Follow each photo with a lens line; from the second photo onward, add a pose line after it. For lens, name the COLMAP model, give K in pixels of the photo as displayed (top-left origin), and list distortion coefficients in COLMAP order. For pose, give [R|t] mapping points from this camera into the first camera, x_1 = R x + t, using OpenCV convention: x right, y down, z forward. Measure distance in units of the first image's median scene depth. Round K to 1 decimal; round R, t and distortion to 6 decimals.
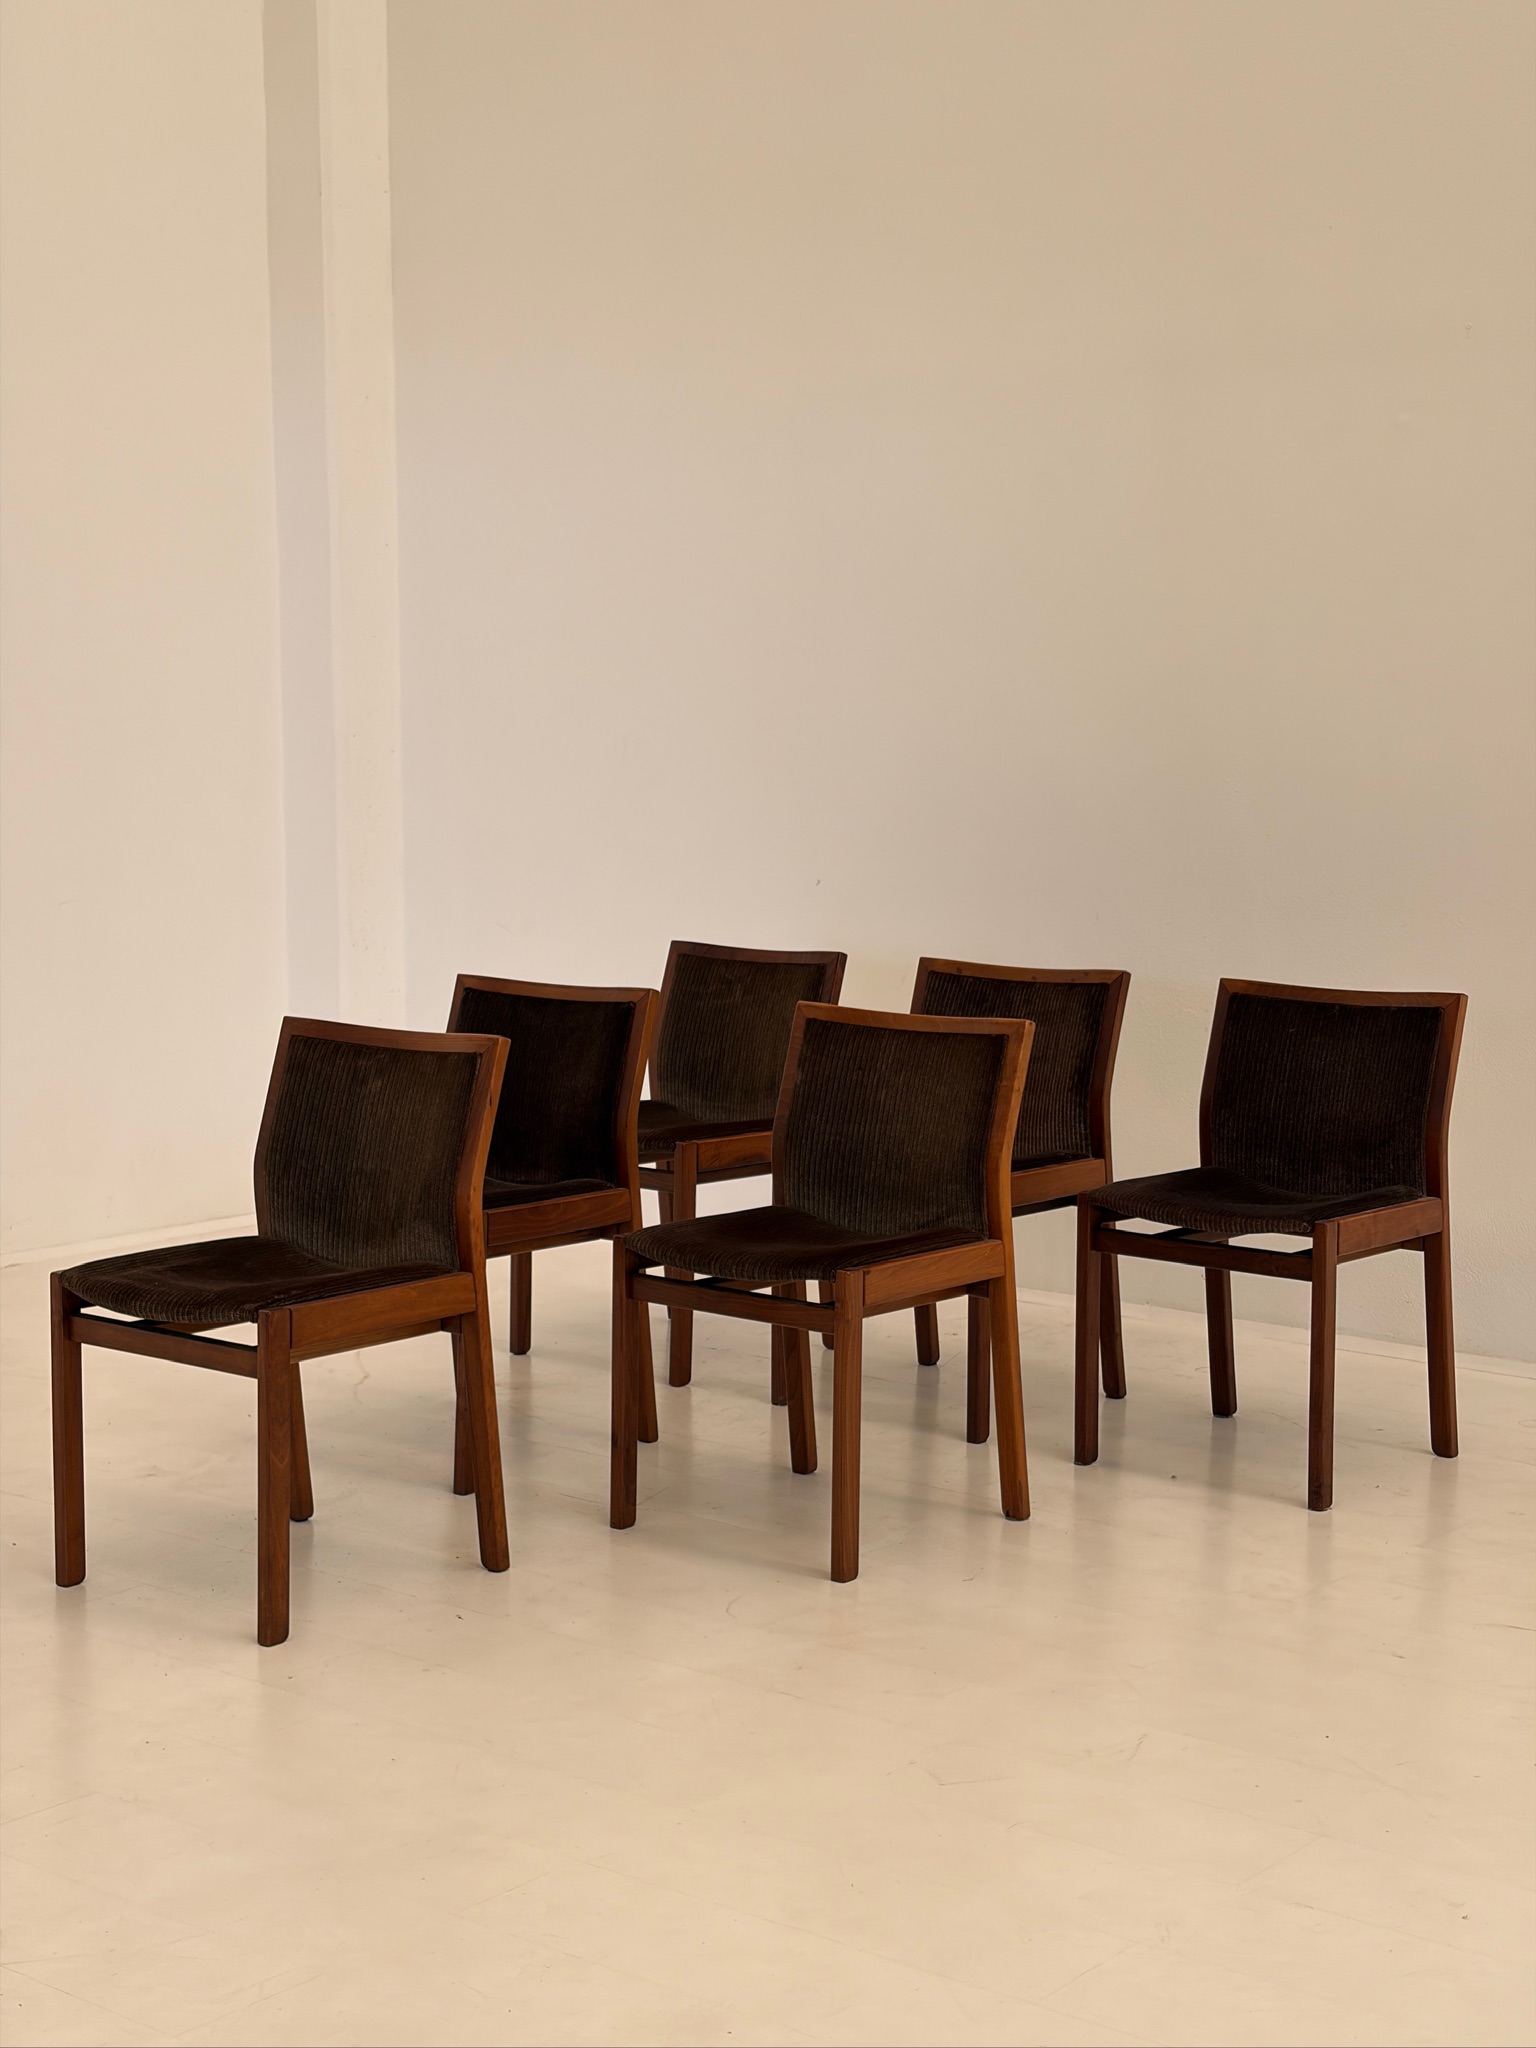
lens RADIAL K [[3155.1, 0, 773.3], [0, 3155.1, 1022.0], [0, 0, 1]] dist [0.111498, 0.000000]
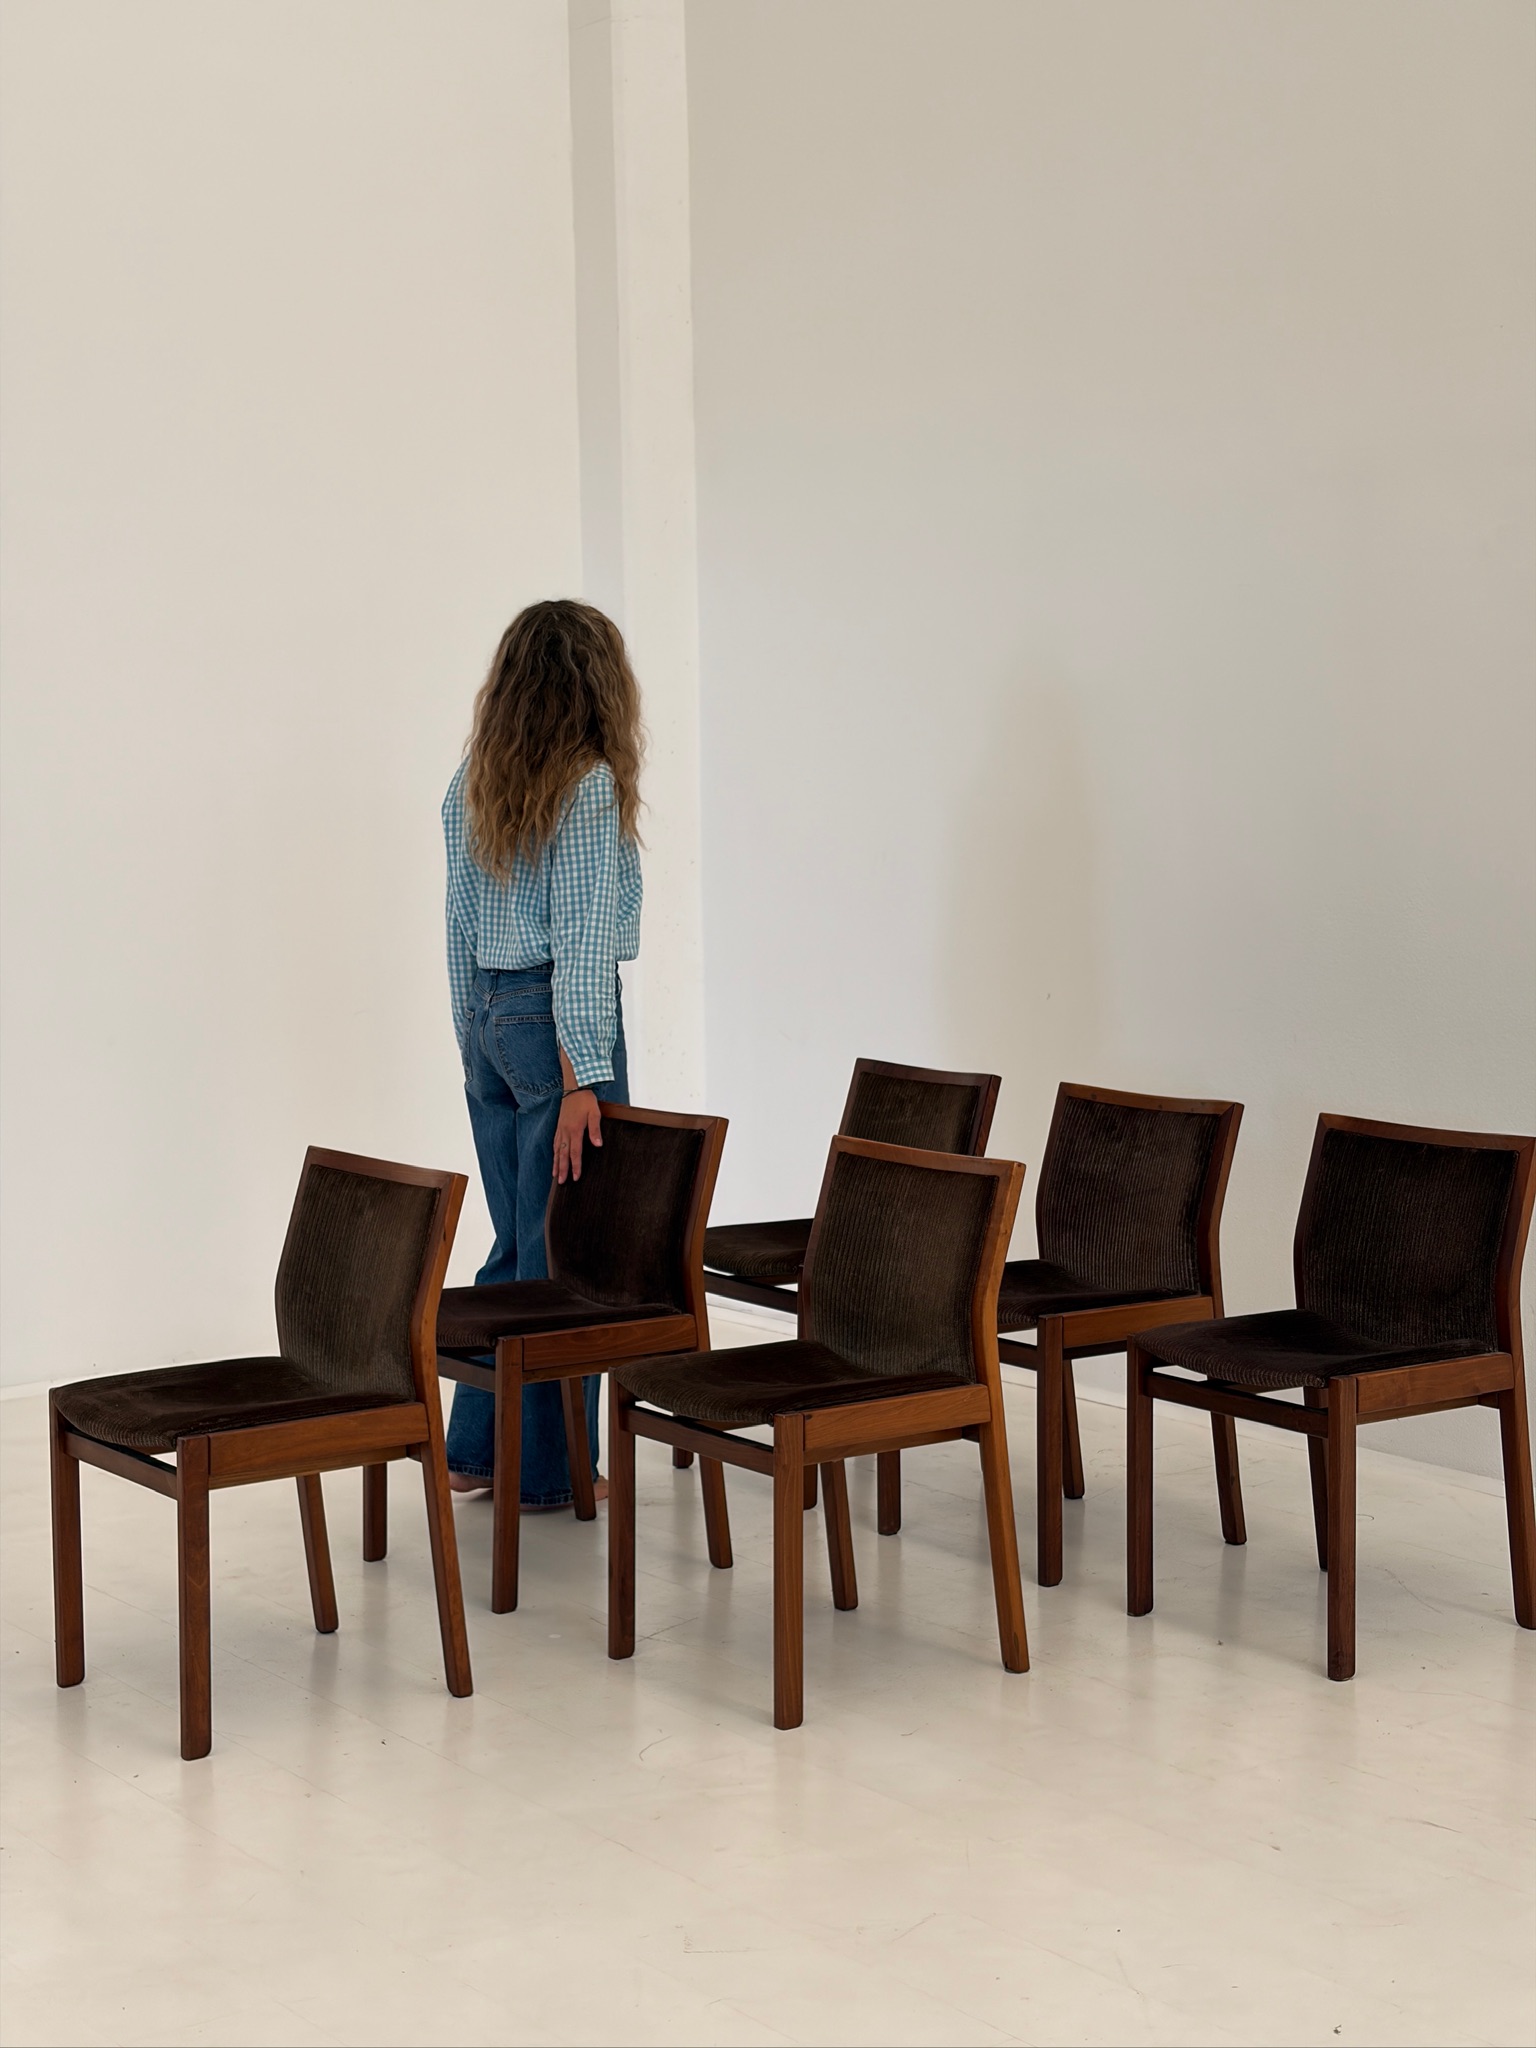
lens RADIAL K [[3155.1, 0, 768.0], [0, 3155.1, 1019.8], [0, 0, 1]] dist [0.111498, 0.000000]
pose [[0.967189, 0.006824, -0.253966, 0.247416], [-0.011378, 0.999800, -0.016468, -0.026883], [0.253803, 0.018817, 0.967073, 0.028277]]
